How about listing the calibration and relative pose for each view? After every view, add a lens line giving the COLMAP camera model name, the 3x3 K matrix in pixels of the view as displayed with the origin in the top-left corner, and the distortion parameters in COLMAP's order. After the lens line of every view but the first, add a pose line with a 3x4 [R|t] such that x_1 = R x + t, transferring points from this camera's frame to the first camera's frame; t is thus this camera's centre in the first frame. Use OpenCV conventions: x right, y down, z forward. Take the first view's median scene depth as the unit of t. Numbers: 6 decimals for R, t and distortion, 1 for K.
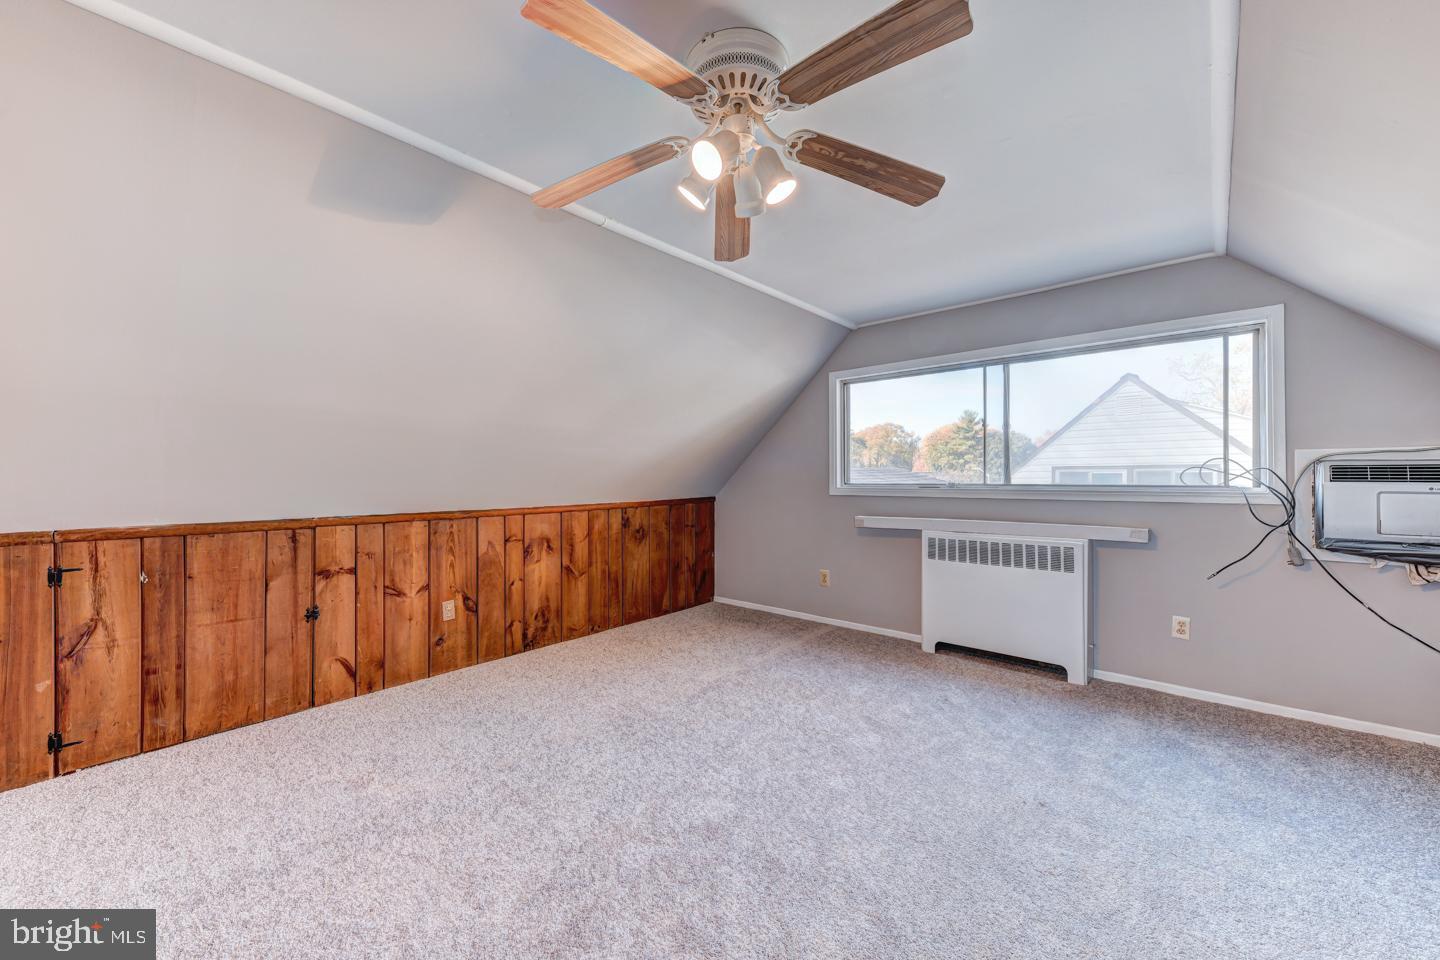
lens RADIAL K [[538.7, 0, 724.3], [0, 538.7, 477.5], [0, 0, 1]] dist [0.023301, -0.007377]
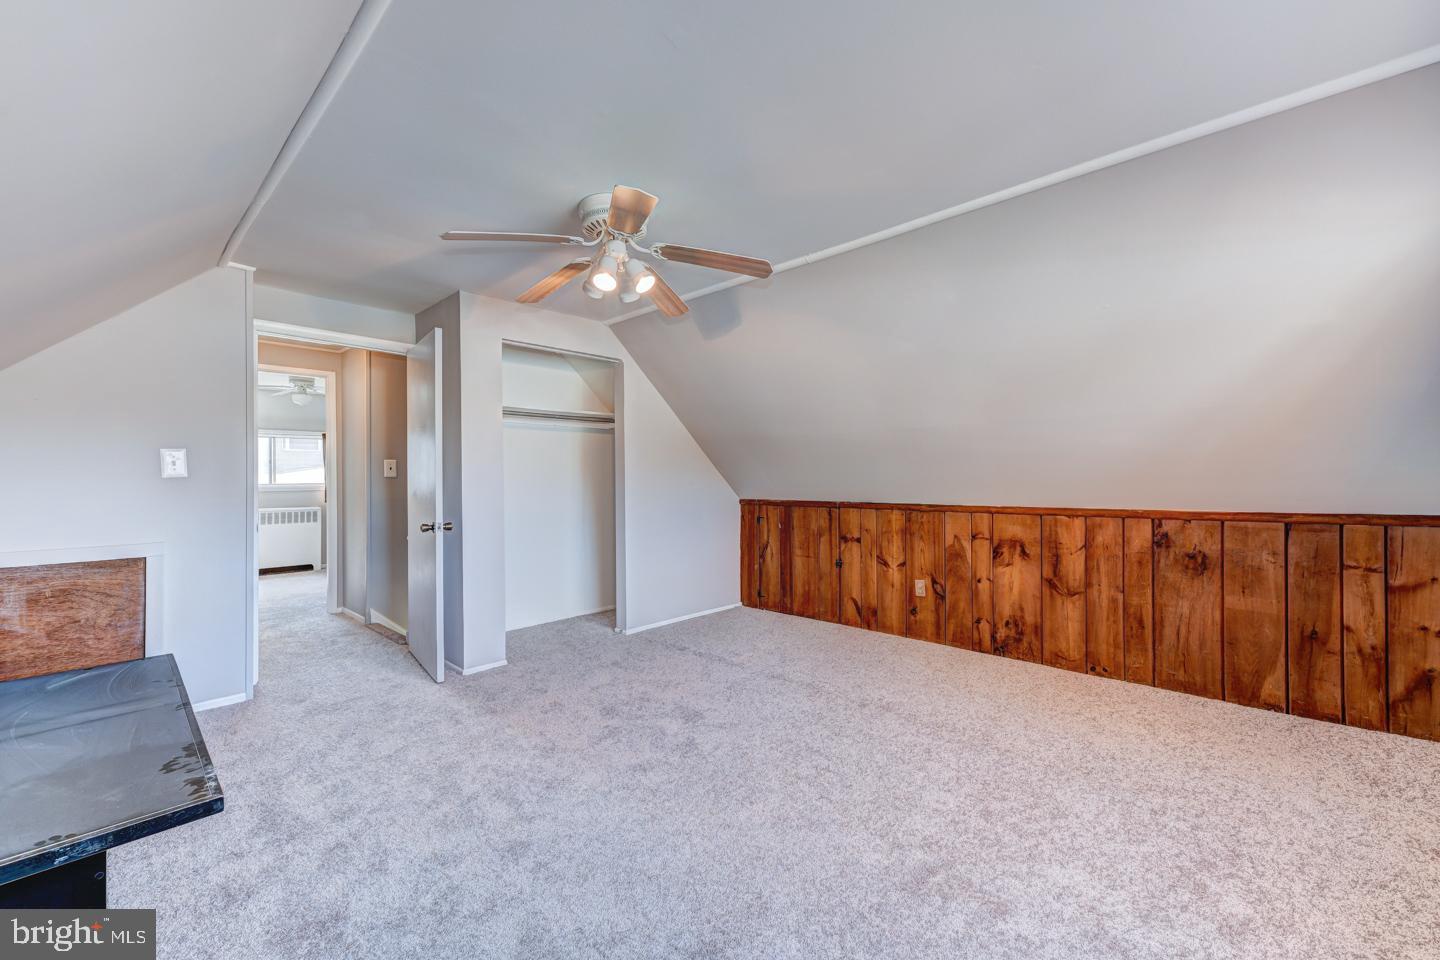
lens RADIAL K [[538.7, 0, 724.3], [0, 538.7, 477.5], [0, 0, 1]] dist [0.023301, -0.007377]
pose [[0.010876, 0.003859, -0.999933, 0.612194], [0.001136, 0.999992, 0.003872, -0.000372], [0.999940, -0.001178, 0.010871, 0.518854]]
